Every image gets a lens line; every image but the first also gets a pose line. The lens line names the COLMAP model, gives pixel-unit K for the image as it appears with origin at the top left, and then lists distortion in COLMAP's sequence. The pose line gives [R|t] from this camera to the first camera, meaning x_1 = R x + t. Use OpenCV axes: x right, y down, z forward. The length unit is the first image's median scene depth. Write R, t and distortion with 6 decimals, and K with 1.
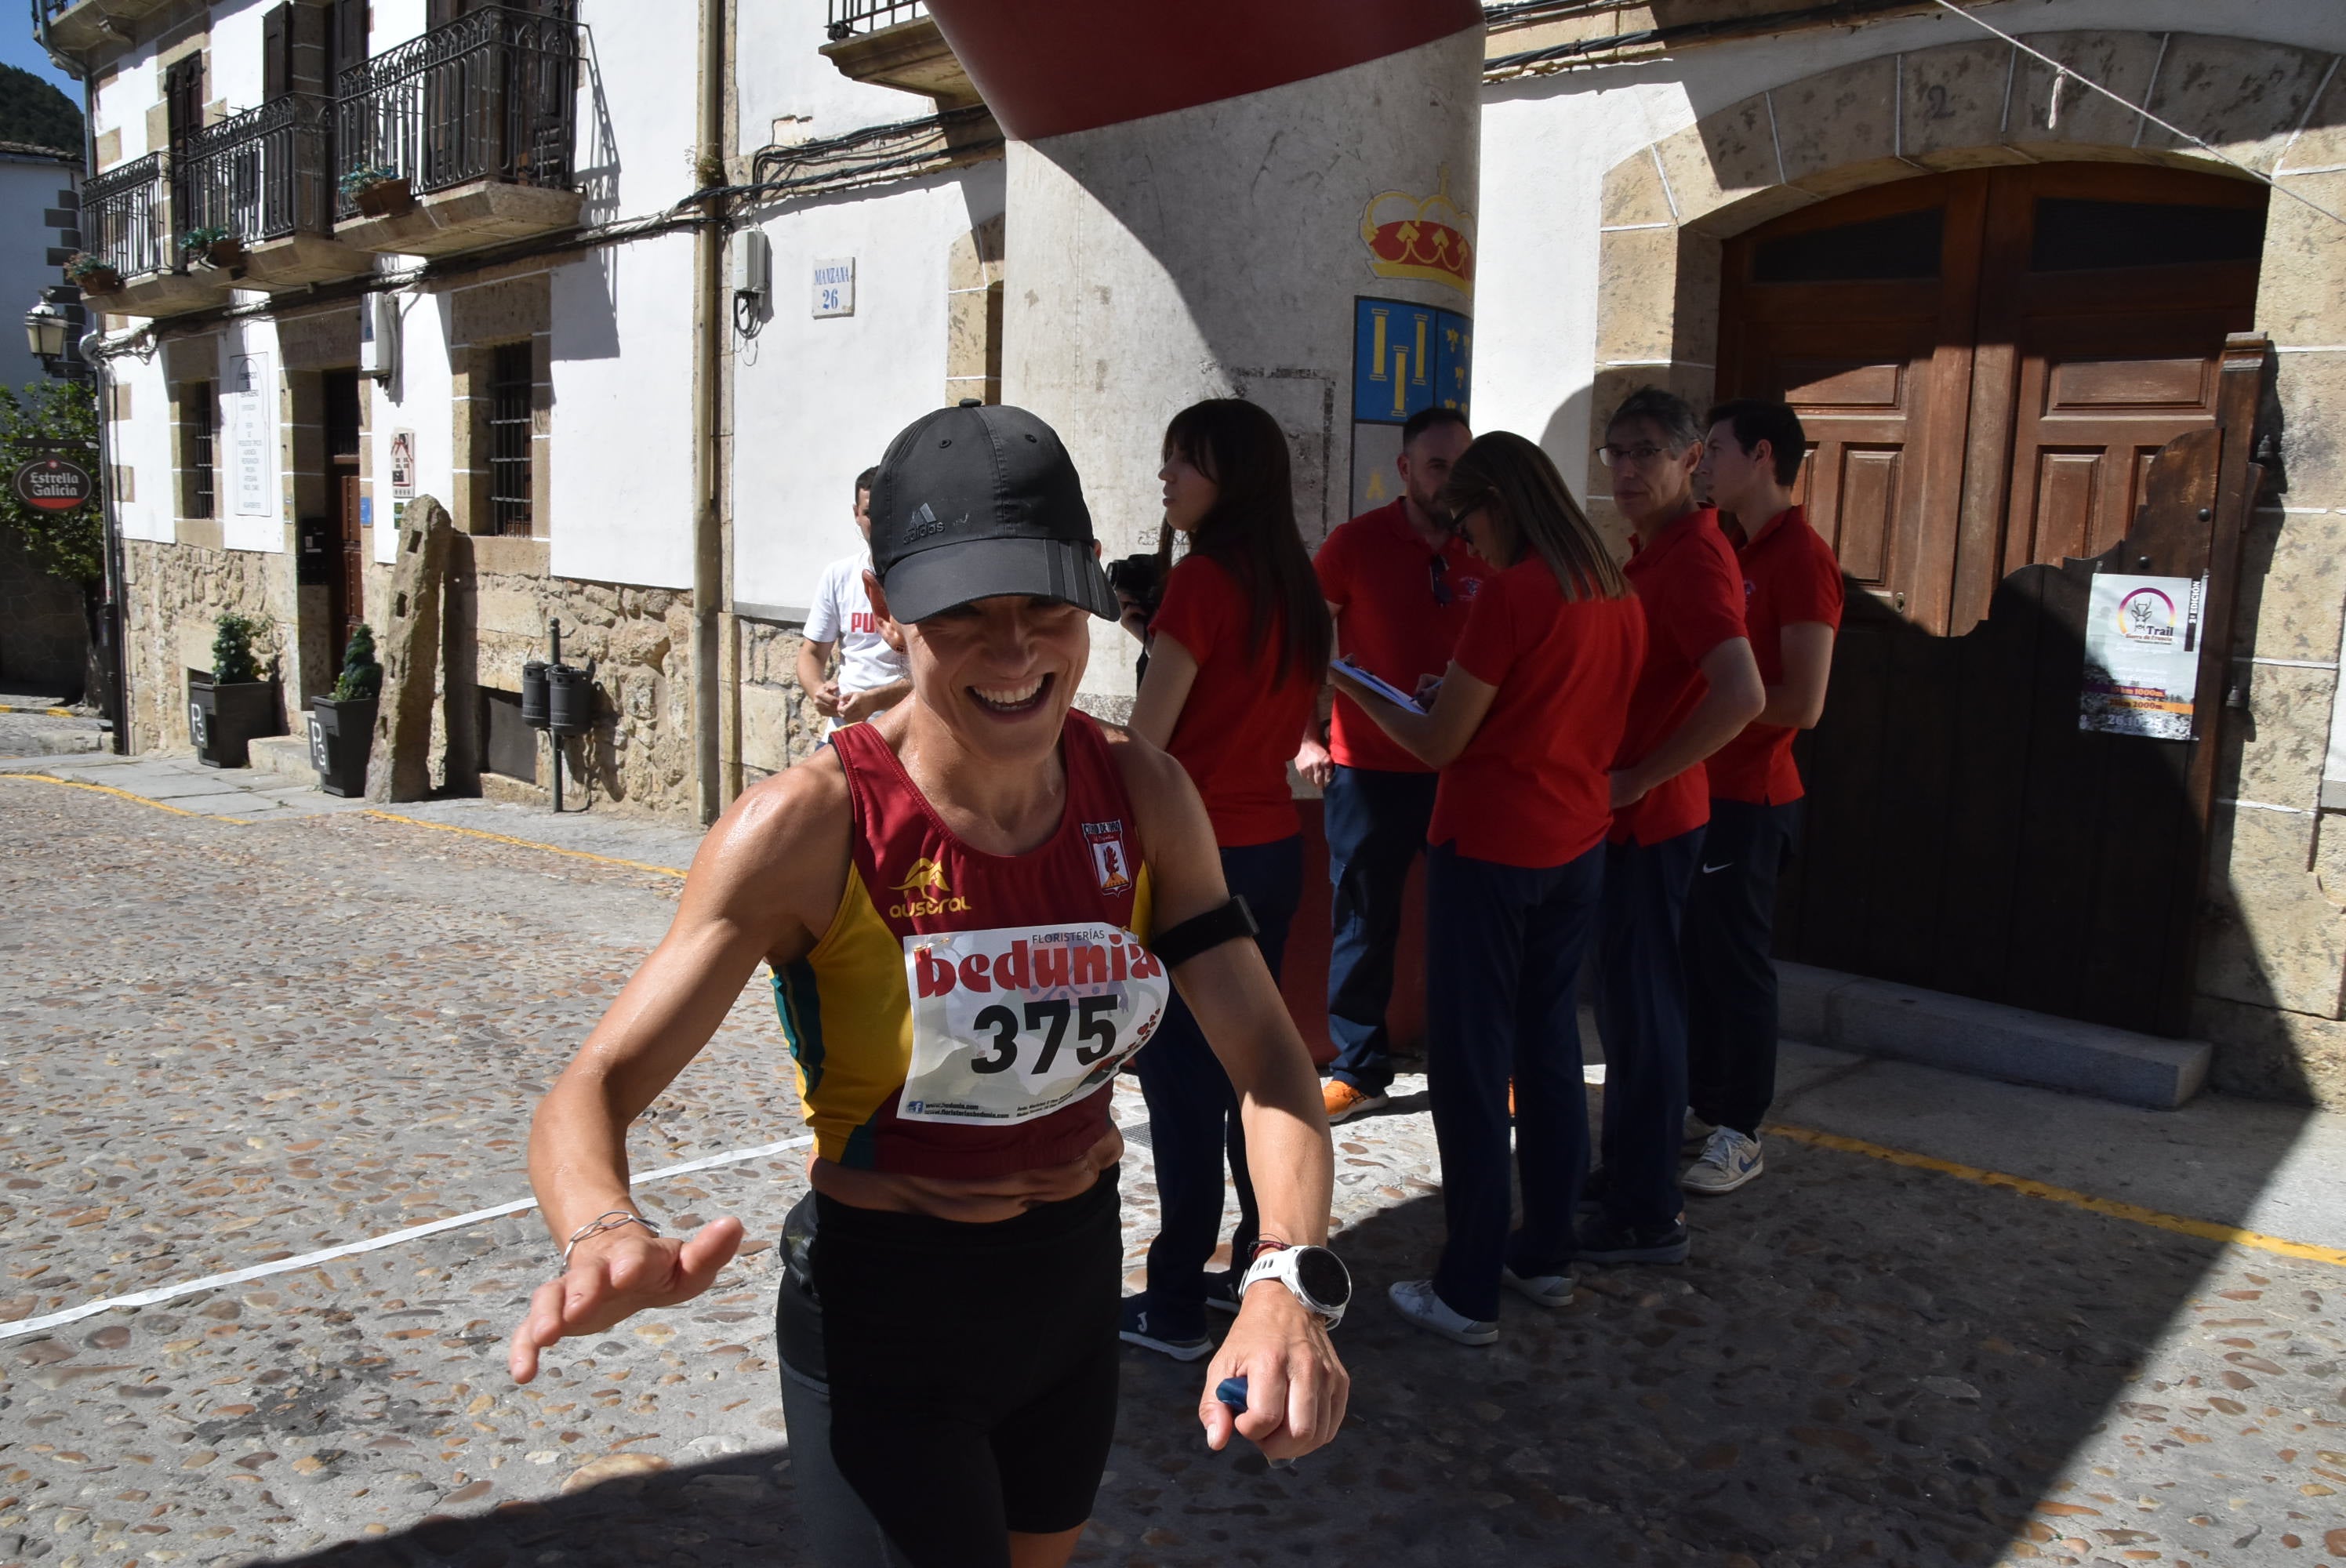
lens RADIAL K [[1839.7, 0, 1101.7], [0, 1839.7, 877.7], [0, 0, 1]] dist [-0.162382, 0.129007]
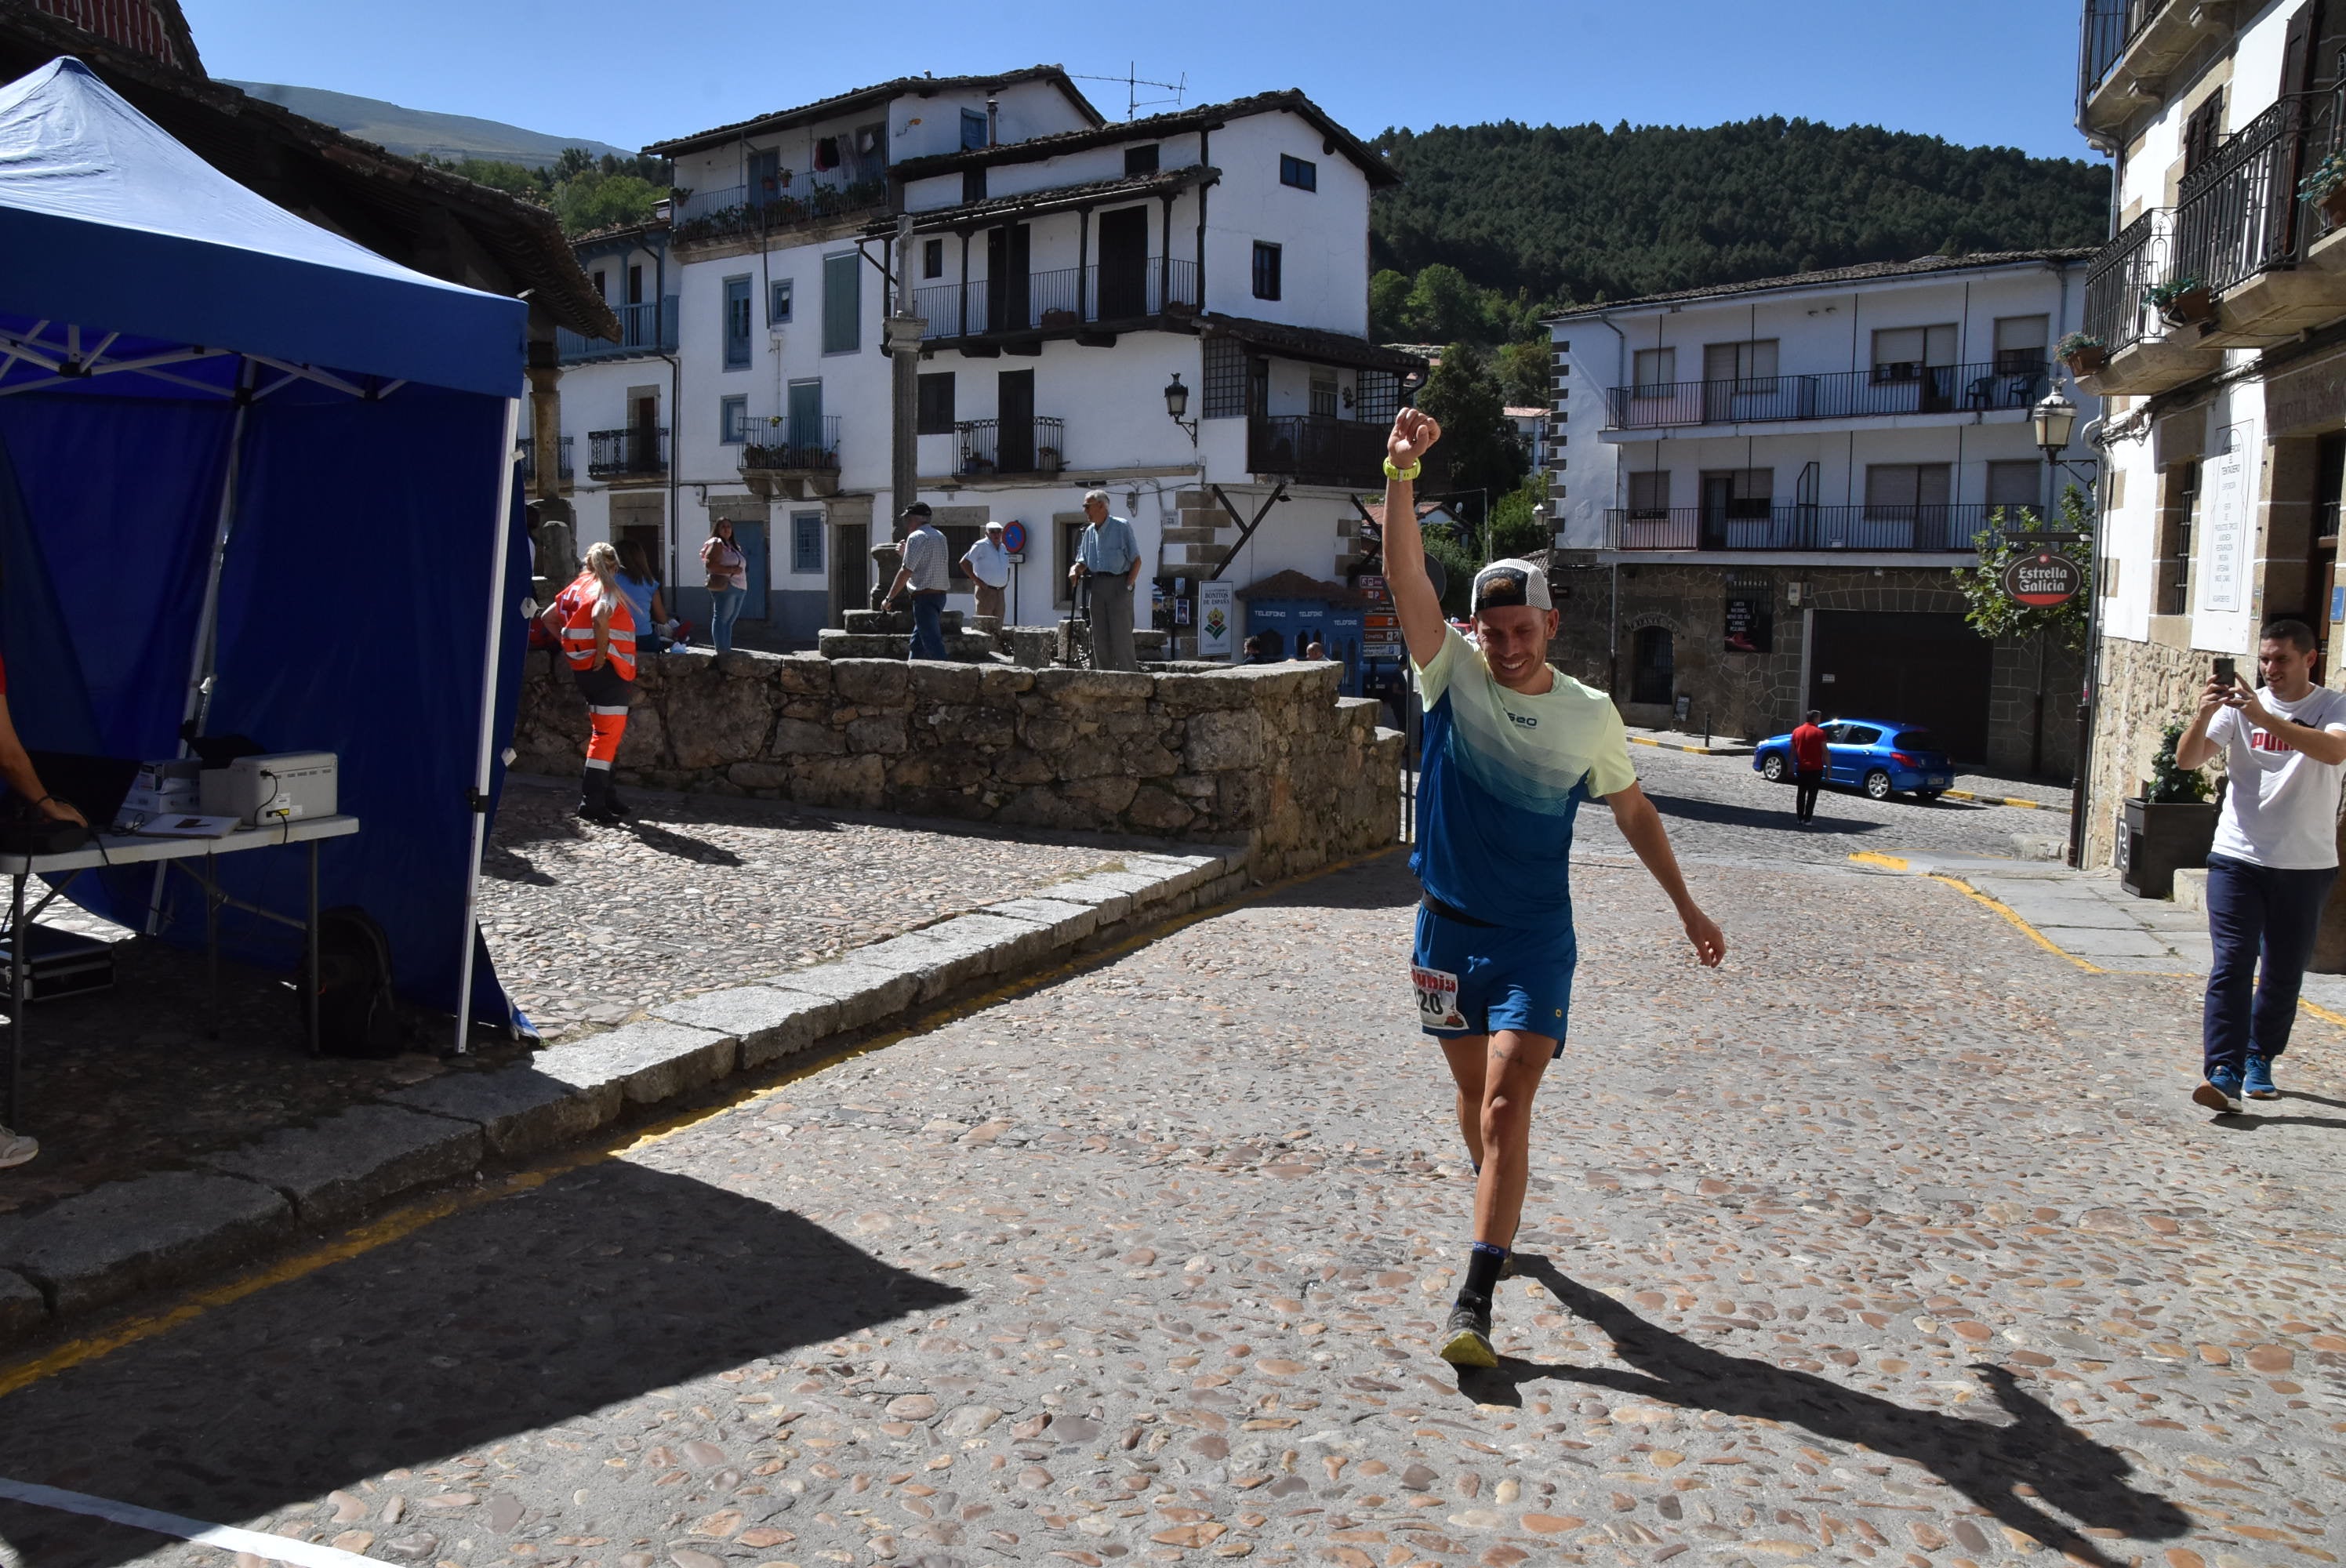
lens RADIAL K [[1838.4, 0, 1130.1], [0, 1838.4, 860.1], [0, 0, 1]] dist [-0.167408, 0.122785]
pose [[0.489025, 0.092214, -0.867382, 0.015396], [-0.148489, 0.988683, 0.021392, -0.037254], [0.859538, 0.118335, 0.497184, 0.213811]]
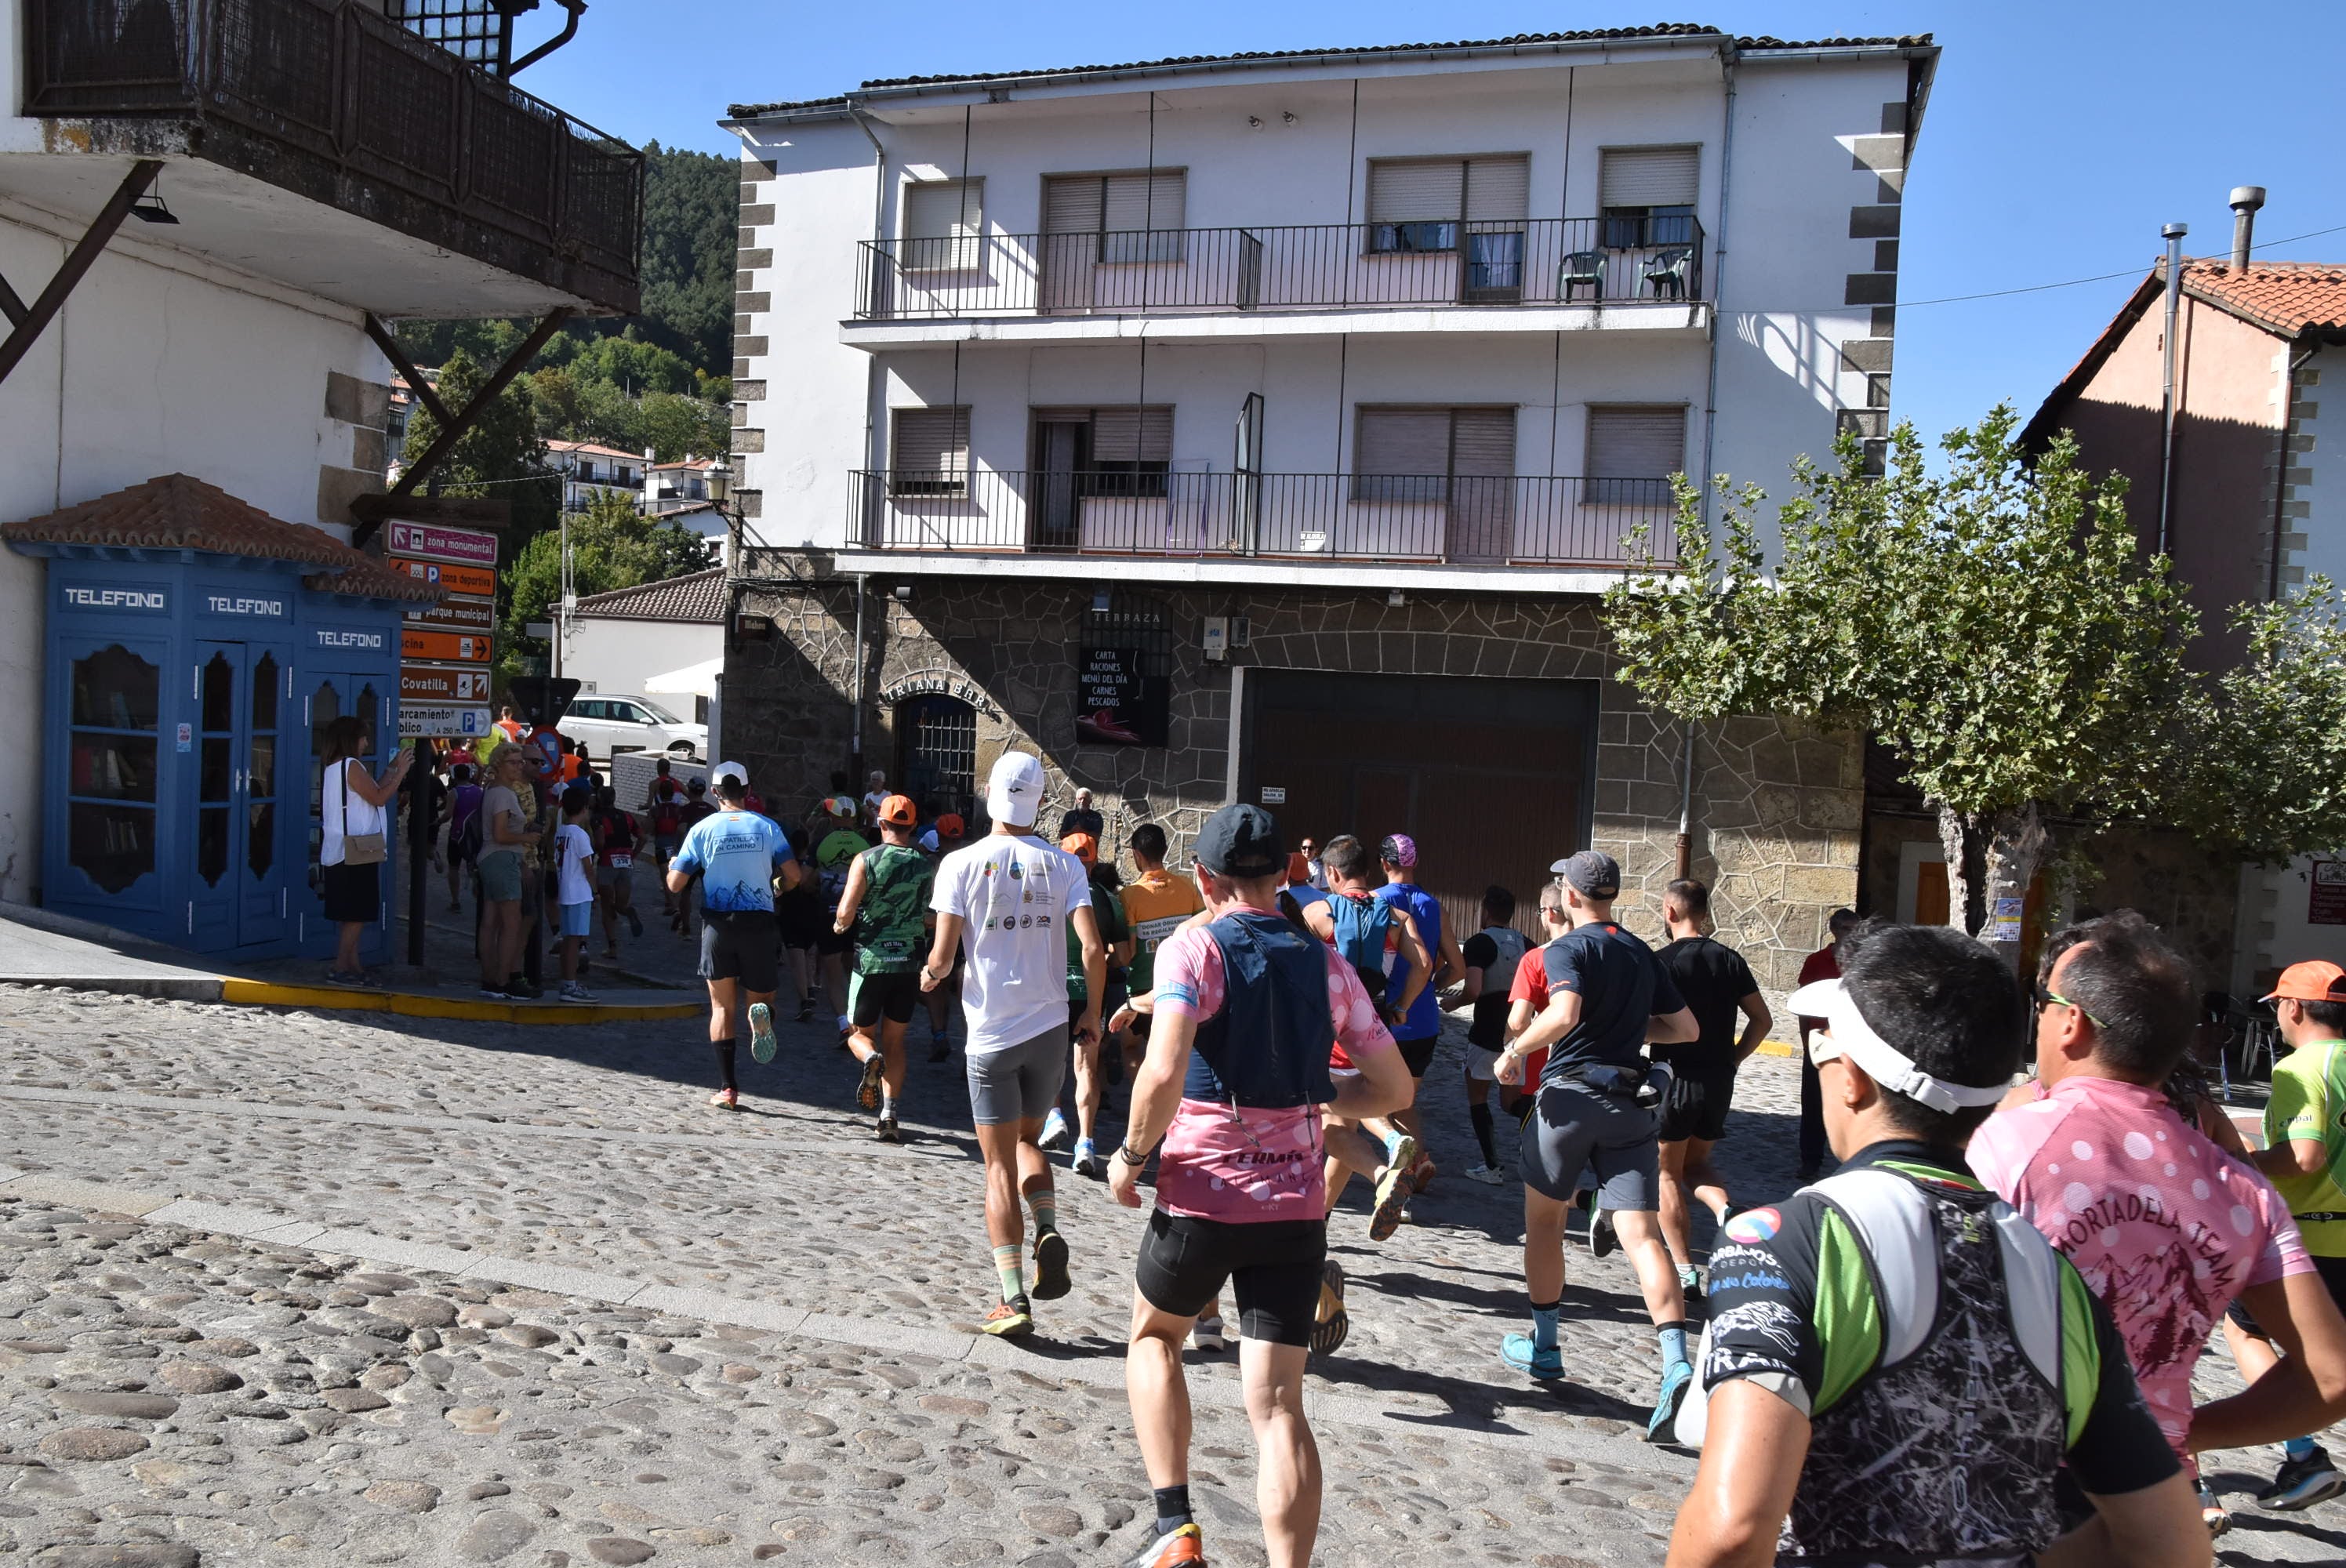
lens RADIAL K [[2159.7, 0, 1142.9], [0, 2159.7, 867.3], [0, 0, 1]] dist [-0.126112, 0.156885]
pose [[0.841473, 0.040898, -0.538750, -1.579058], [-0.113175, 0.988352, -0.101740, -0.228361], [0.528314, 0.146585, 0.836300, 1.322660]]
